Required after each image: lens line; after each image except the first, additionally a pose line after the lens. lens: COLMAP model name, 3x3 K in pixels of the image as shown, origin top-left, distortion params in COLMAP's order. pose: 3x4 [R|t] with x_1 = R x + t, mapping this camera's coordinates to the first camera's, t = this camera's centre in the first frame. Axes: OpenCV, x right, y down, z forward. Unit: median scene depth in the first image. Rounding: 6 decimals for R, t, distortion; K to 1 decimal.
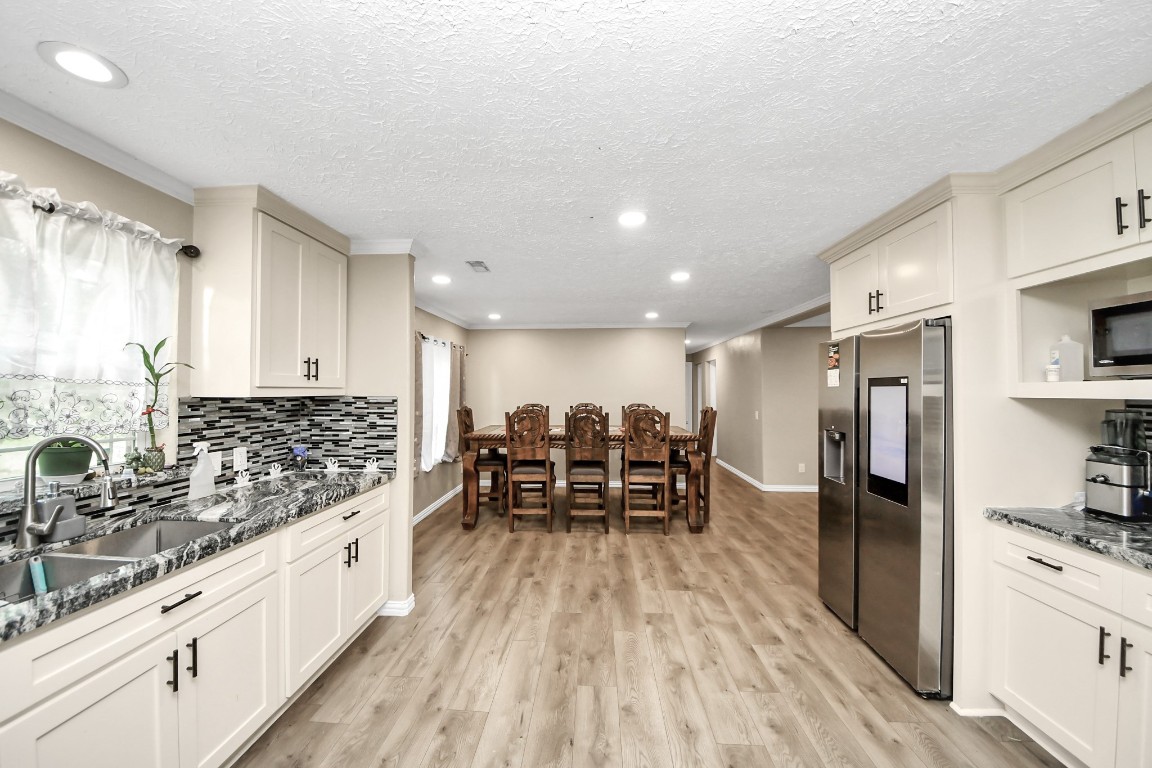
lens RADIAL K [[412.2, 0, 571.9], [0, 412.2, 386.1], [0, 0, 1]] dist [0.003417, -0.003899]
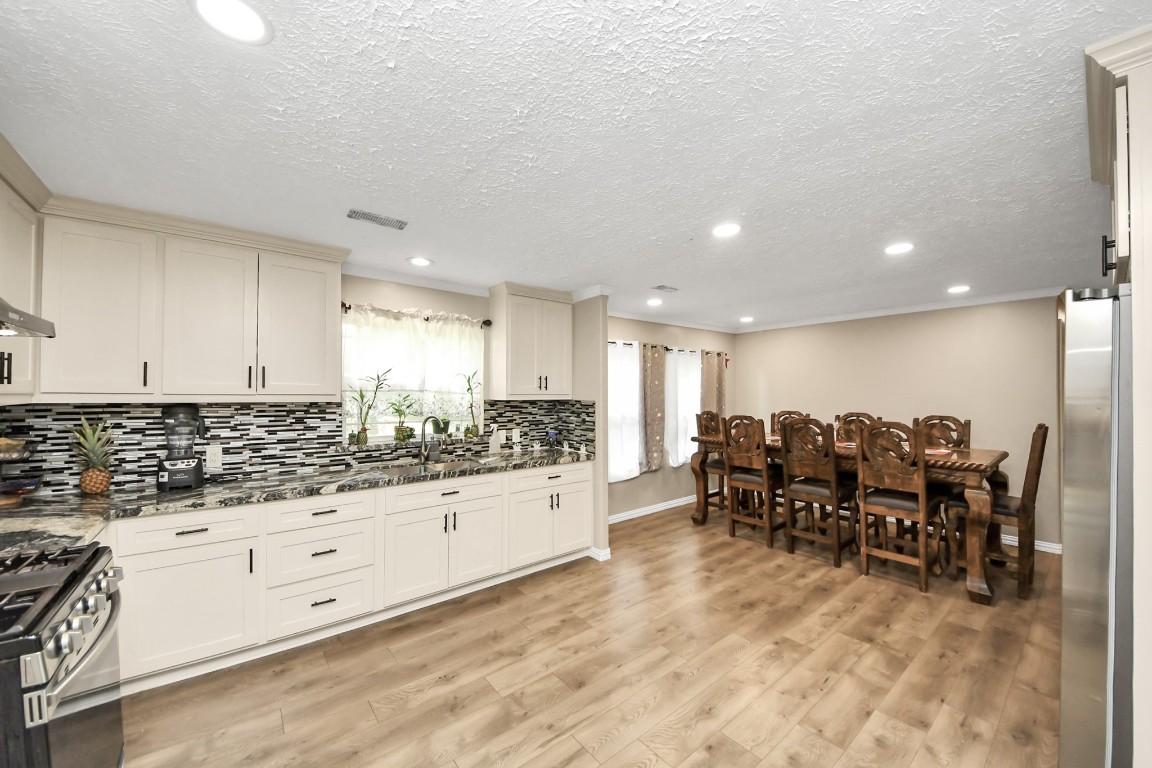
lens RADIAL K [[432.5, 0, 561.8], [0, 432.5, 390.4], [0, 0, 1]] dist [-0.004257, -0.001269]
pose [[0.652700, 0.006551, -0.757588, 0.712586], [0.002378, 0.999940, 0.010695, -0.032466], [0.757613, -0.008782, 0.652645, -0.036268]]
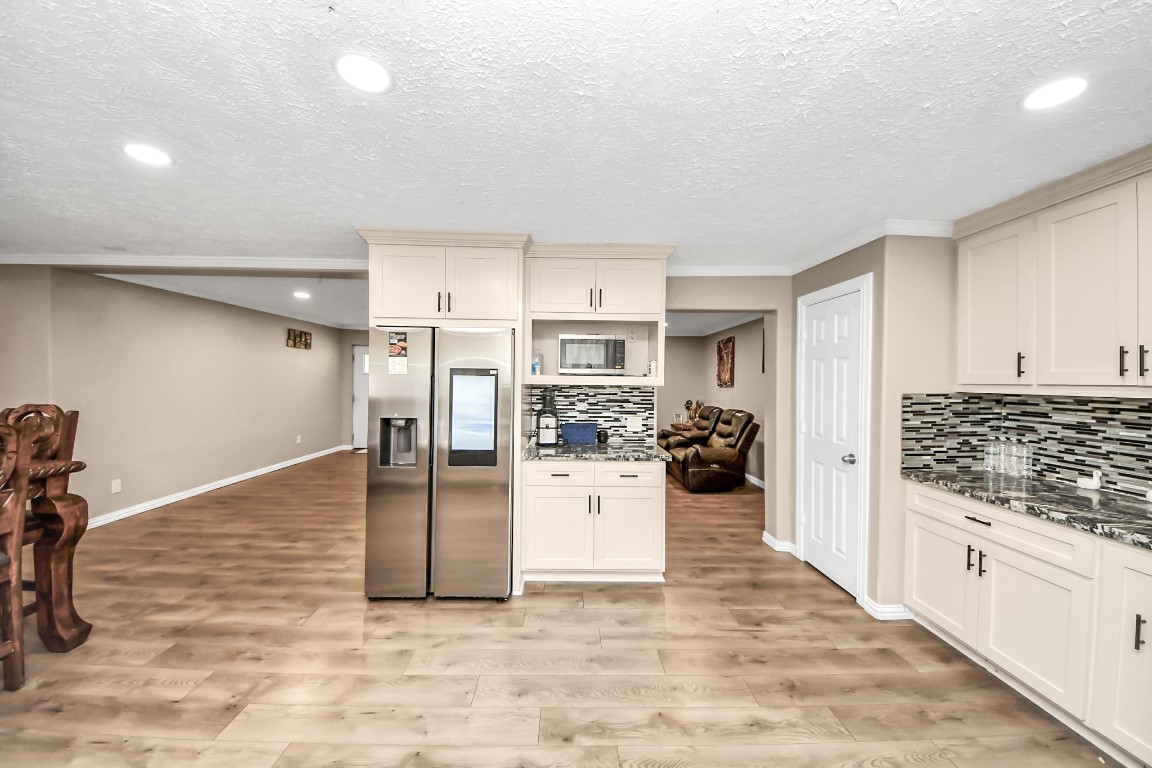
lens RADIAL K [[412.2, 0, 581.4], [0, 412.2, 379.7], [0, 0, 1]] dist [0.003417, -0.003899]
pose [[-0.086566, -0.003925, 0.996238, -0.475110], [-0.028371, 0.999596, 0.001473, 0.000866], [-0.995842, -0.028136, -0.086642, 0.764577]]
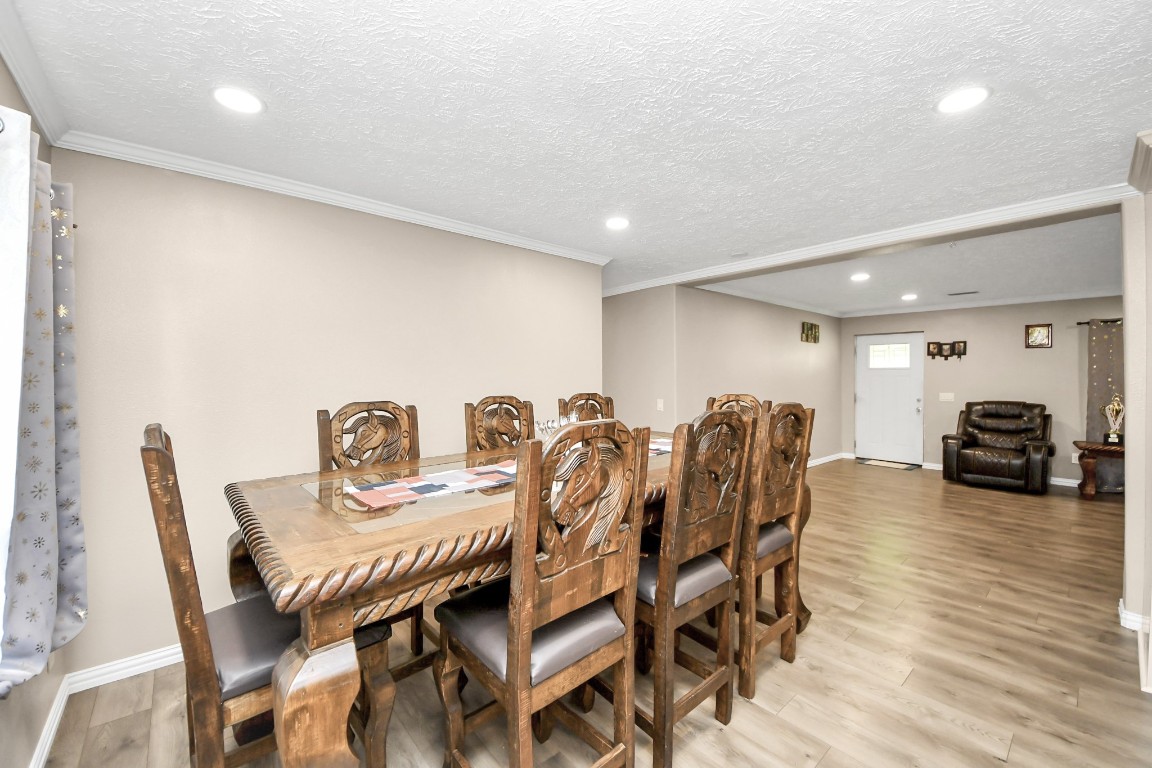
lens RADIAL K [[455.0, 0, 585.8], [0, 455.0, 393.1], [0, 0, 1]] dist [-0.008371, 0.000071]
pose [[0.707332, -0.033535, 0.706086, -0.558547], [0.000107, 0.998879, 0.047334, 0.030025], [-0.706882, -0.033405, 0.706543, 1.441574]]
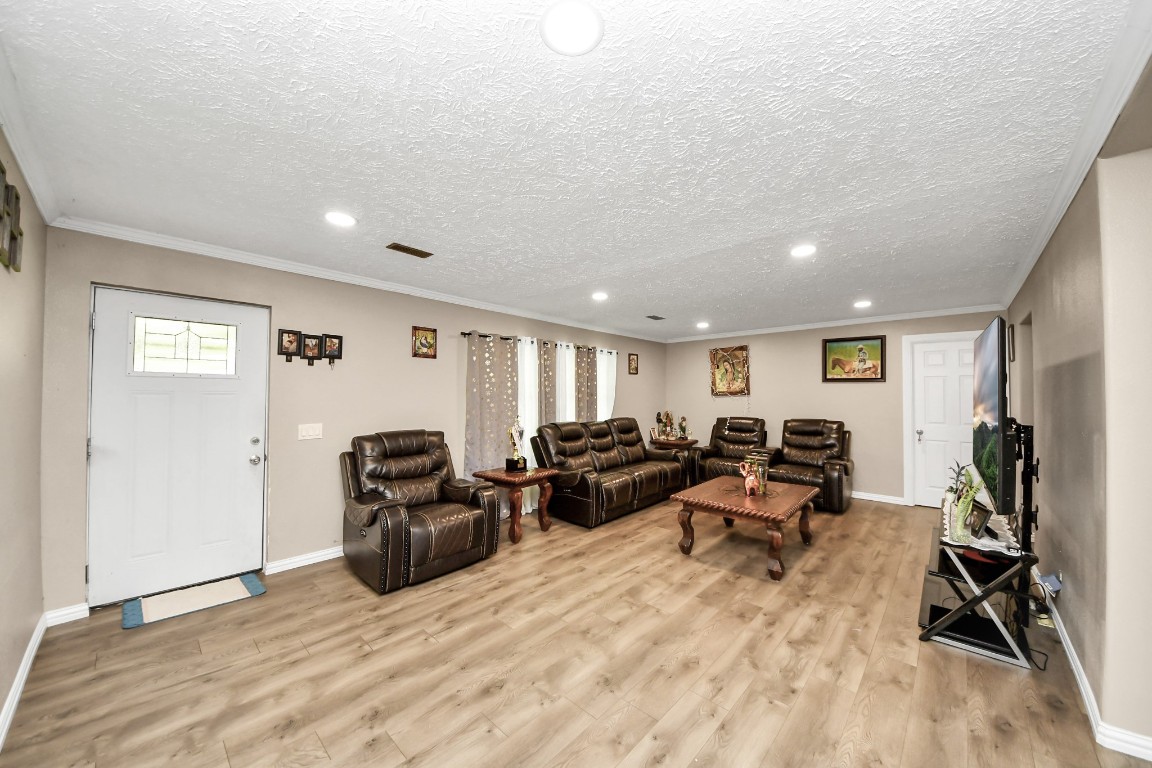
lens RADIAL K [[412.2, 0, 581.6], [0, 412.2, 377.8], [0, 0, 1]] dist [0.003417, -0.003899]
pose [[-0.780108, 0.013879, 0.625491, 1.531582], [-0.018148, 0.998831, -0.044797, 0.050334], [-0.625382, -0.046298, -0.778944, 2.452708]]
